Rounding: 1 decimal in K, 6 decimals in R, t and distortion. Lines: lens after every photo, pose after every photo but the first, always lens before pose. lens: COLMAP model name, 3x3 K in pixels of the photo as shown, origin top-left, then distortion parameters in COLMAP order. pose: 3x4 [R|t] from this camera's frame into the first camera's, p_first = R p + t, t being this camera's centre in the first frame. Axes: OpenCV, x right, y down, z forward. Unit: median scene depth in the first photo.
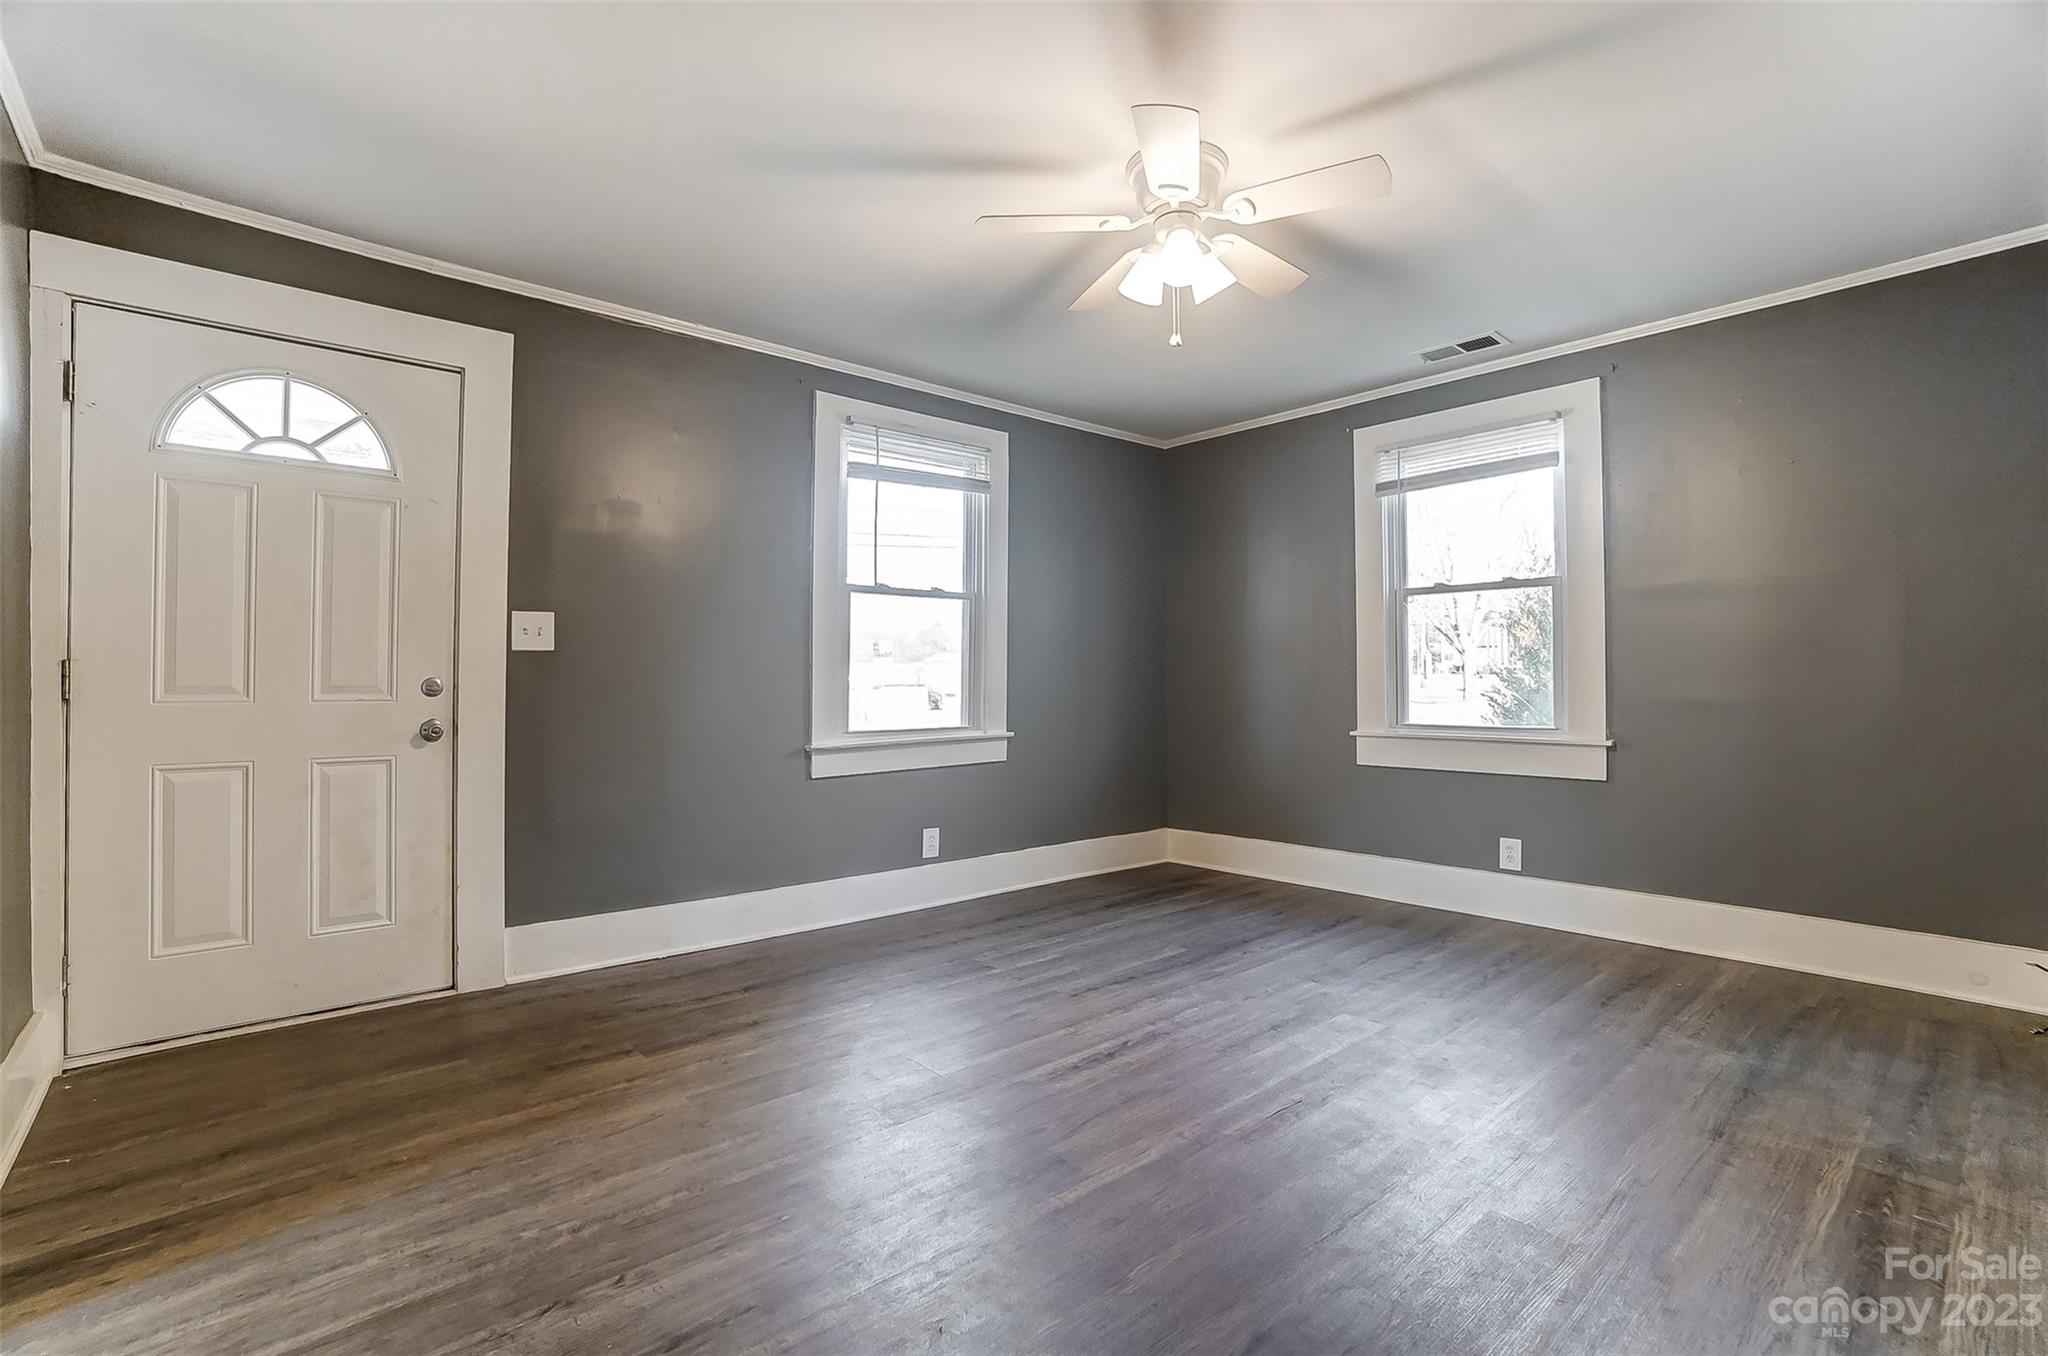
lens RADIAL K [[914.8, 0, 1031.7], [0, 914.8, 669.9], [0, 0, 1]] dist [-0.021925, 0.000403]
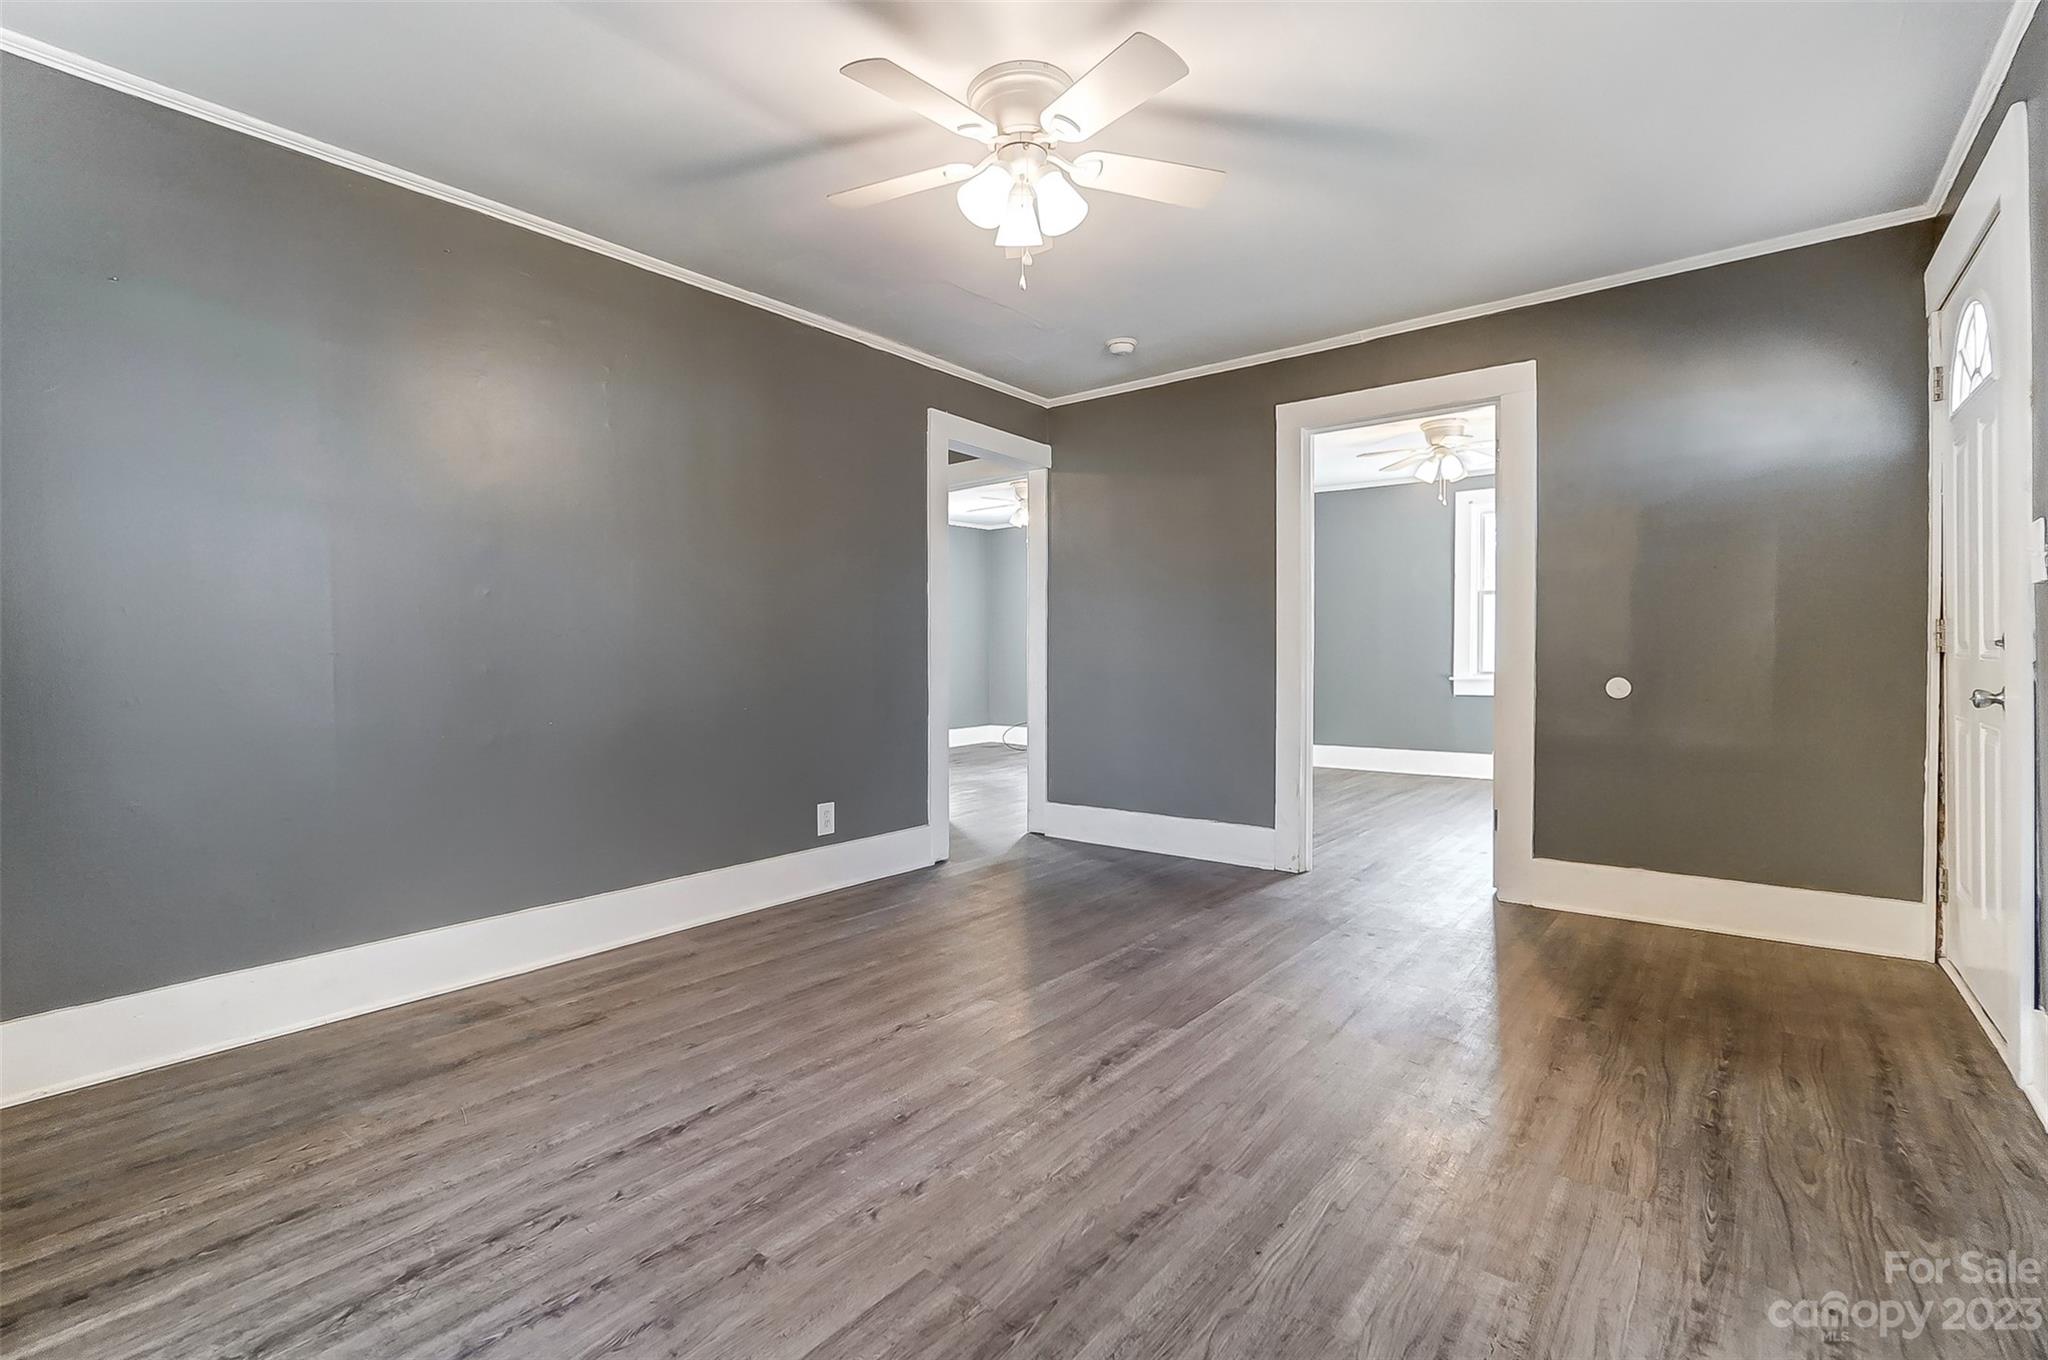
lens RADIAL K [[914.8, 0, 1027.2], [0, 914.8, 671.9], [0, 0, 1]] dist [-0.021925, 0.000403]
pose [[-0.985312, 0.011214, -0.170393, 0.279727], [0.011348, 0.999936, 0.000188, 0.034524], [0.170384, -0.001749, -0.985376, 1.684911]]
